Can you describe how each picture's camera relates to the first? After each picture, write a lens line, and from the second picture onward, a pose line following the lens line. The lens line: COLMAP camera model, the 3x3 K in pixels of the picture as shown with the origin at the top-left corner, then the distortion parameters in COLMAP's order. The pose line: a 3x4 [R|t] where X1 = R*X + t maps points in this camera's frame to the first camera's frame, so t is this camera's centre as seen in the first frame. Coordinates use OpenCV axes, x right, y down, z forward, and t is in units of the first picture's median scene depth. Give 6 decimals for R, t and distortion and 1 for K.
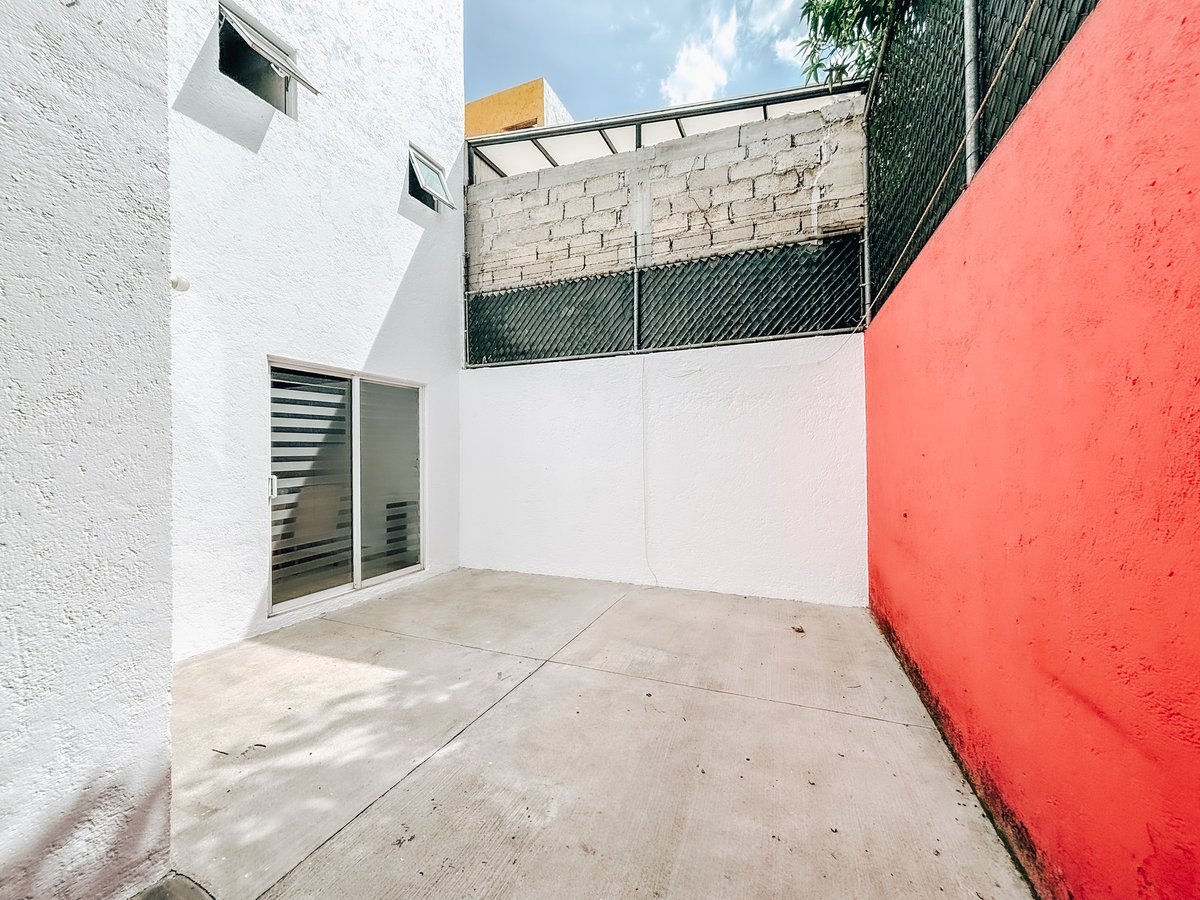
lens RADIAL K [[489.9, 0, 602.3], [0, 489.9, 447.3], [0, 0, 1]] dist [0.001176, 0.000093]
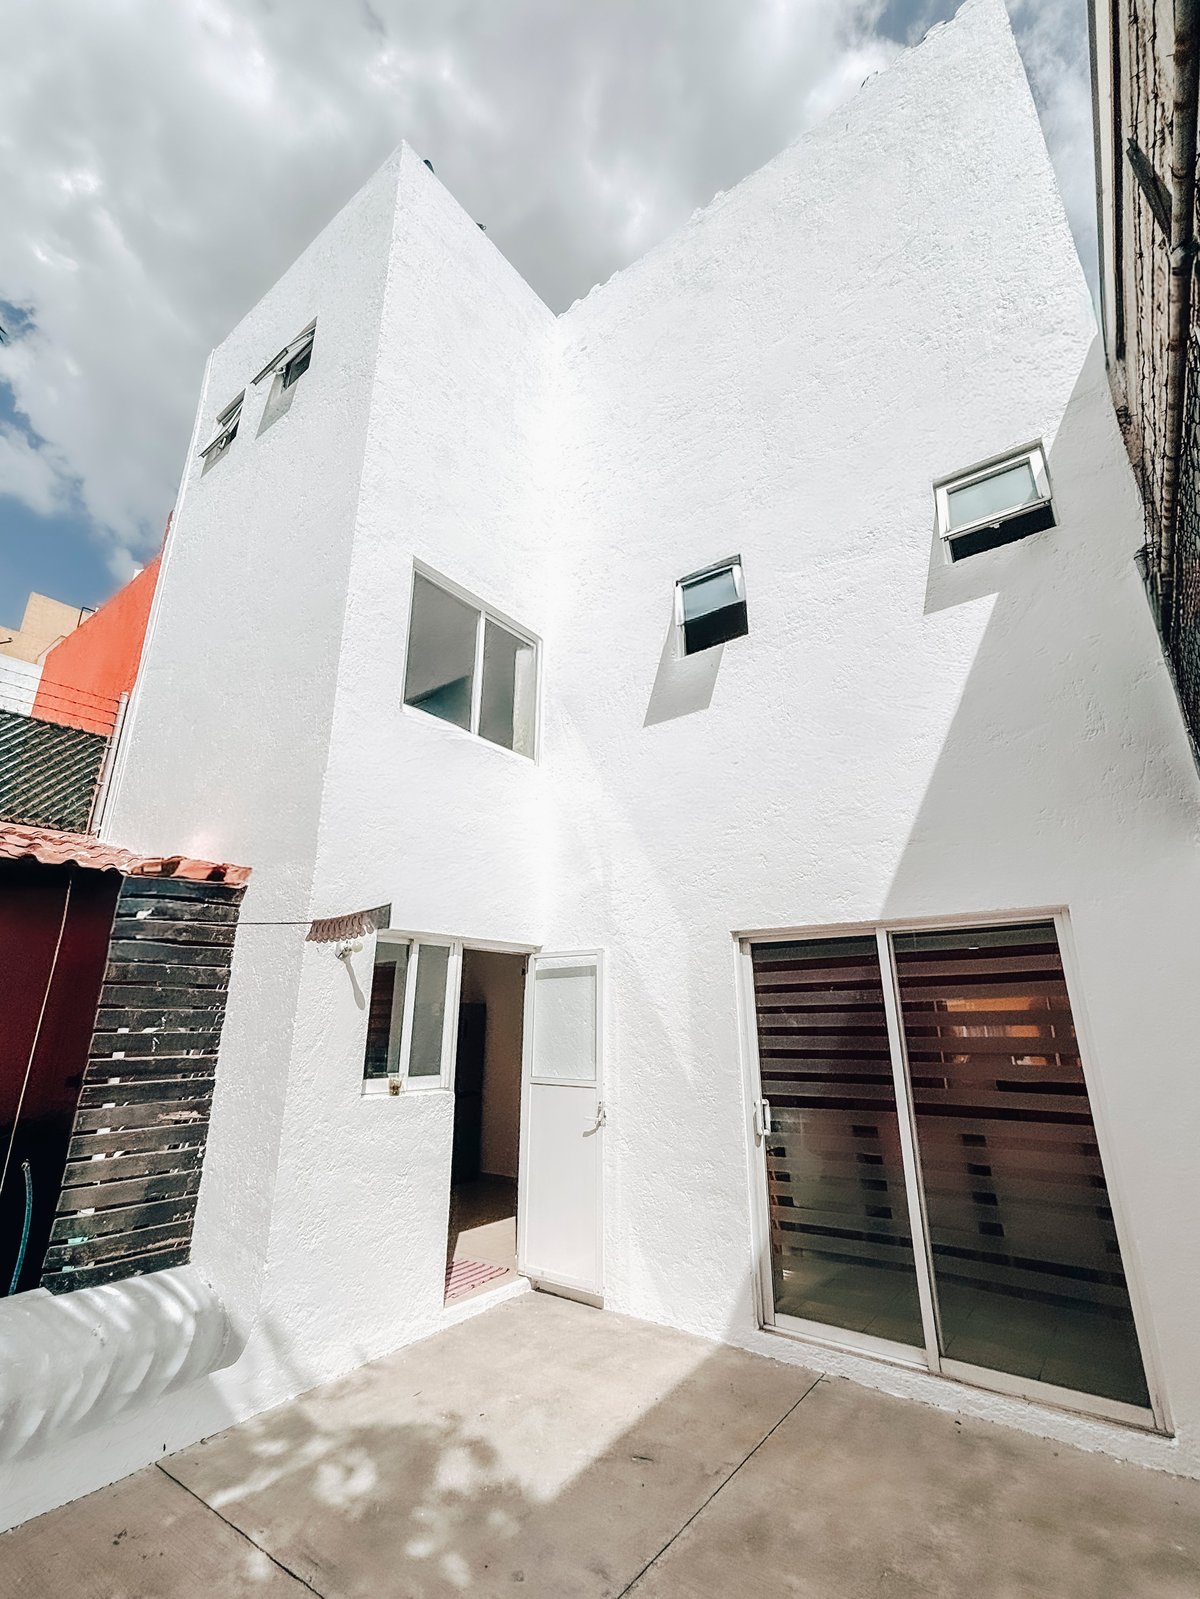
lens RADIAL K [[703.1, 0, 605.3], [0, 703.1, 804.9], [0, 0, 1]] dist [-0.000590, -0.001203]
pose [[-0.242001, -0.283379, -0.927972, 0.467951], [0.010922, 0.955544, -0.294647, -0.055410], [0.970214, -0.081440, -0.228148, 1.094467]]
